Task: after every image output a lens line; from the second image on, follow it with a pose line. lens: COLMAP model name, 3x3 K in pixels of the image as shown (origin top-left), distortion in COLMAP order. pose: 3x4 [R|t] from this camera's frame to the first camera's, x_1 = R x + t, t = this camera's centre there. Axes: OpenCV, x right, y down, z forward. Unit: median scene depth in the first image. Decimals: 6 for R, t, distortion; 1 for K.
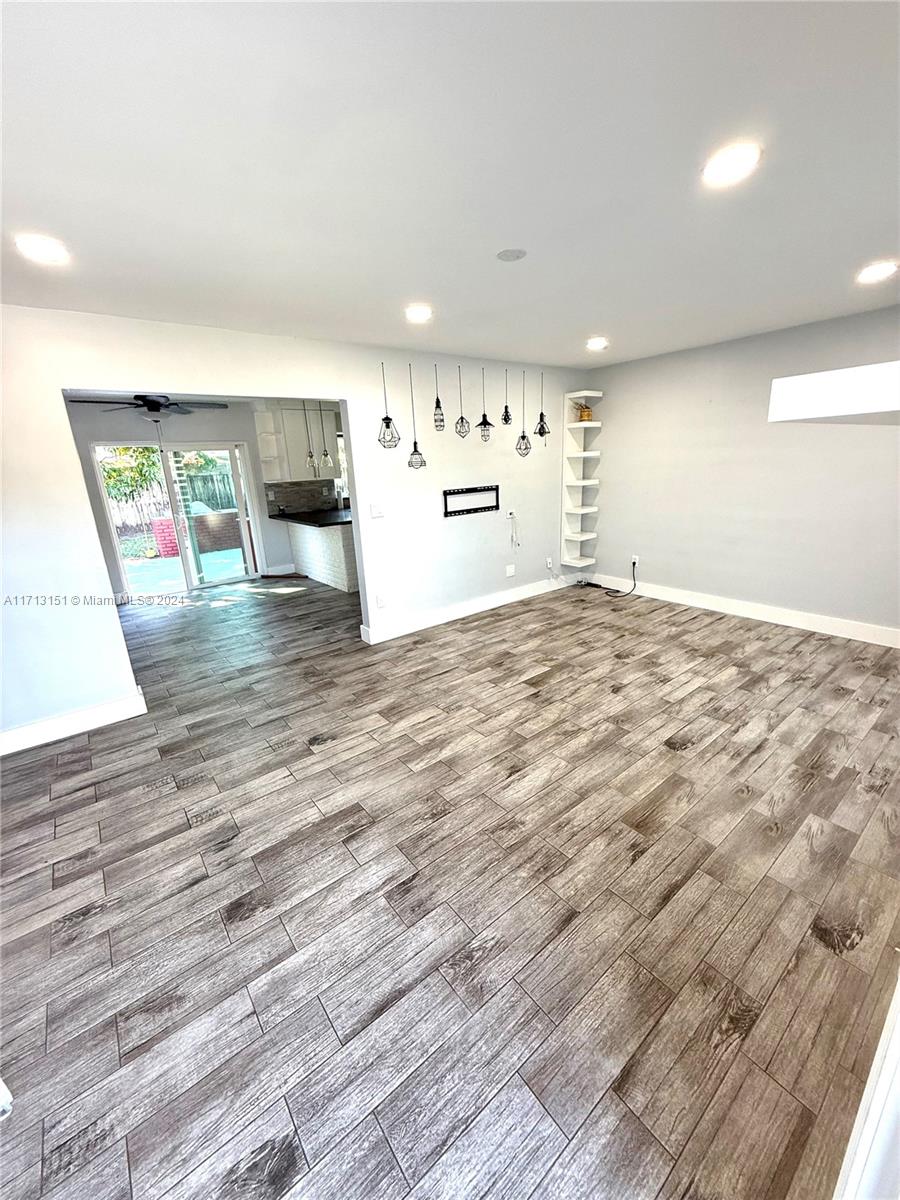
lens RADIAL K [[477.7, 0, 453.6], [0, 477.7, 599.5], [0, 0, 1]] dist [0.001391, -0.000197]
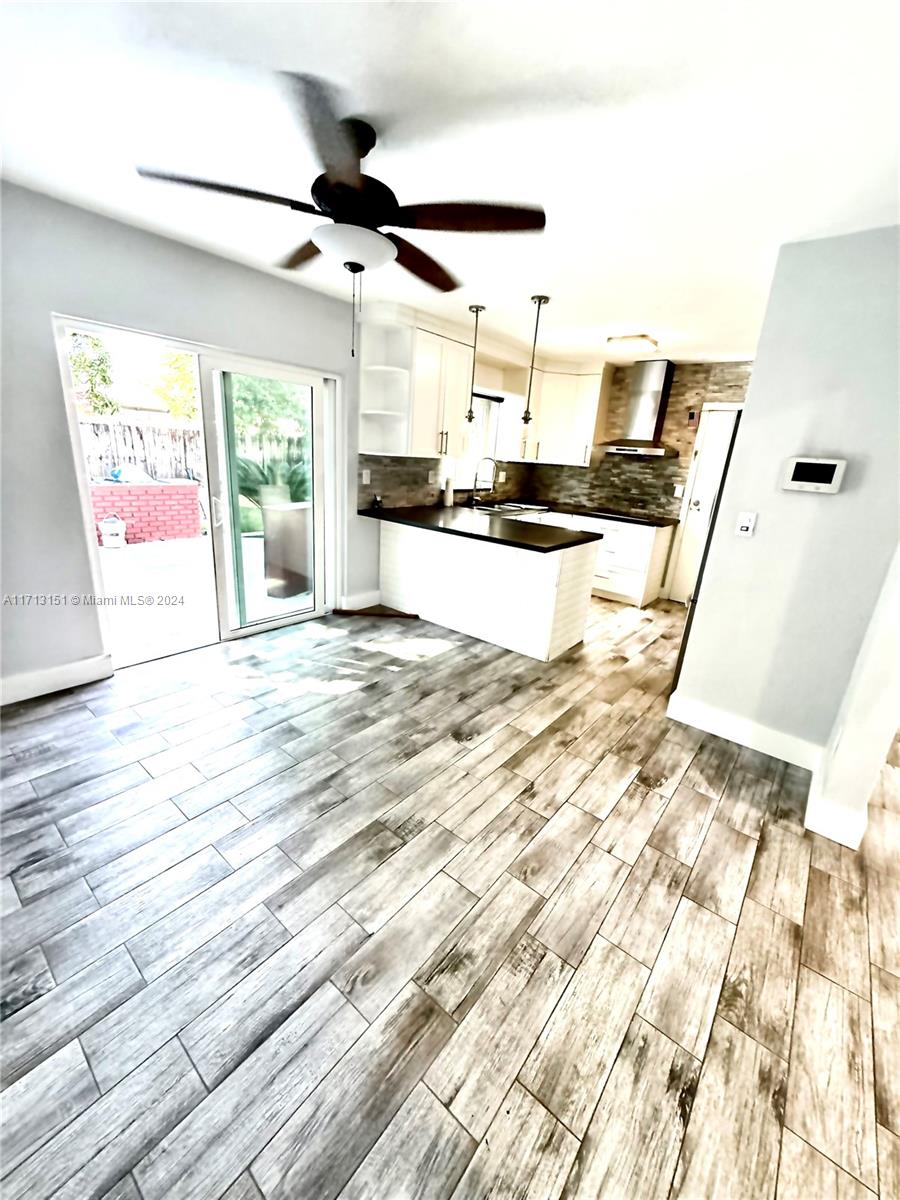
lens RADIAL K [[477.7, 0, 451.7], [0, 477.7, 596.9], [0, 0, 1]] dist [0.001391, -0.000197]
pose [[0.968967, 0.048262, 0.242435, -0.881239], [-0.052094, 0.998598, 0.009417, -0.172550], [-0.241640, -0.021754, 0.970122, 0.860906]]
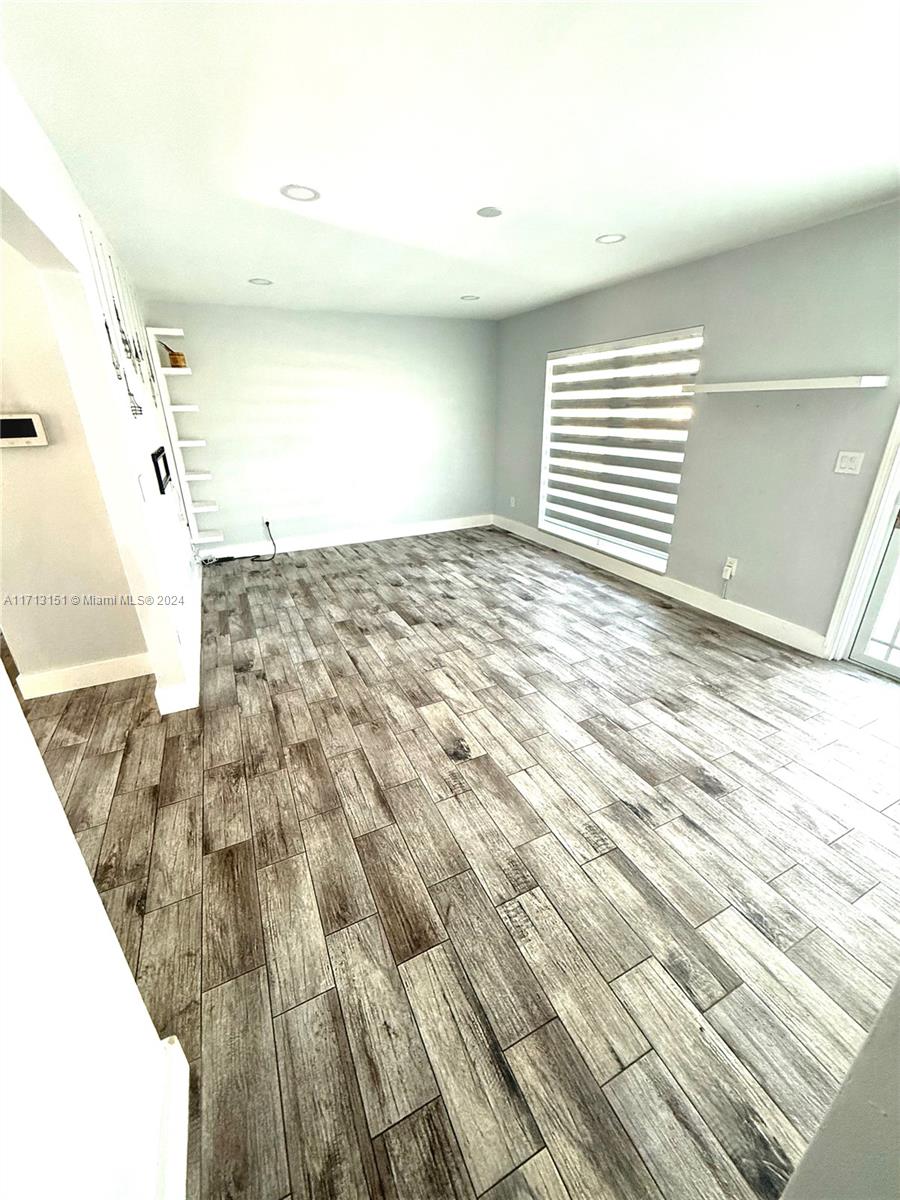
lens RADIAL K [[477.7, 0, 451.3], [0, 477.7, 596.7], [0, 0, 1]] dist [0.001391, -0.000197]
pose [[0.221769, -0.324806, 0.919413, -0.820472], [0.282302, 0.923898, 0.258297, -0.137450], [-0.933340, 0.202270, 0.296585, 0.629147]]
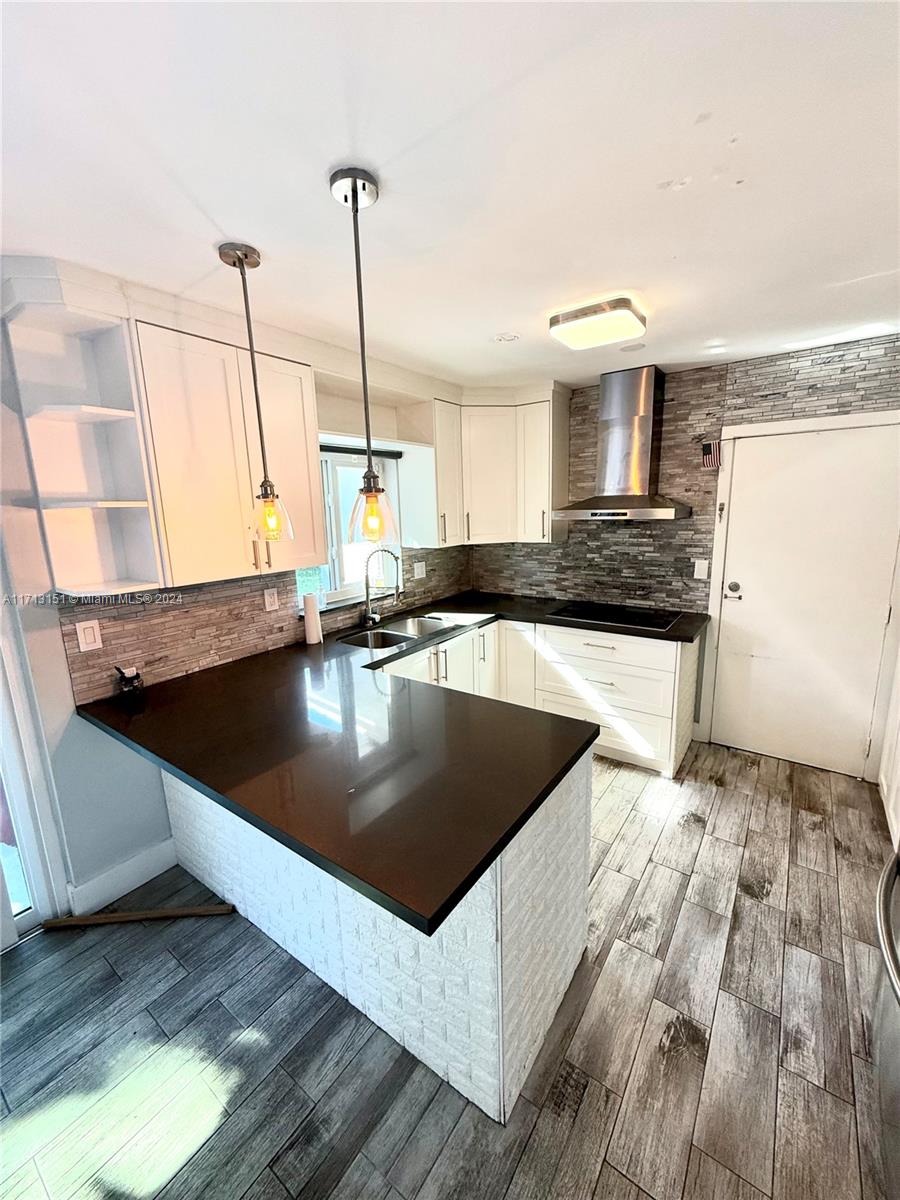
lens RADIAL K [[477.7, 0, 451.6], [0, 477.7, 596.6], [0, 0, 1]] dist [0.001391, -0.000197]
pose [[0.961248, -0.029510, 0.274100, -0.539937], [0.059732, 0.992930, -0.102574, -0.421505], [-0.269135, 0.114971, 0.956215, 1.435723]]
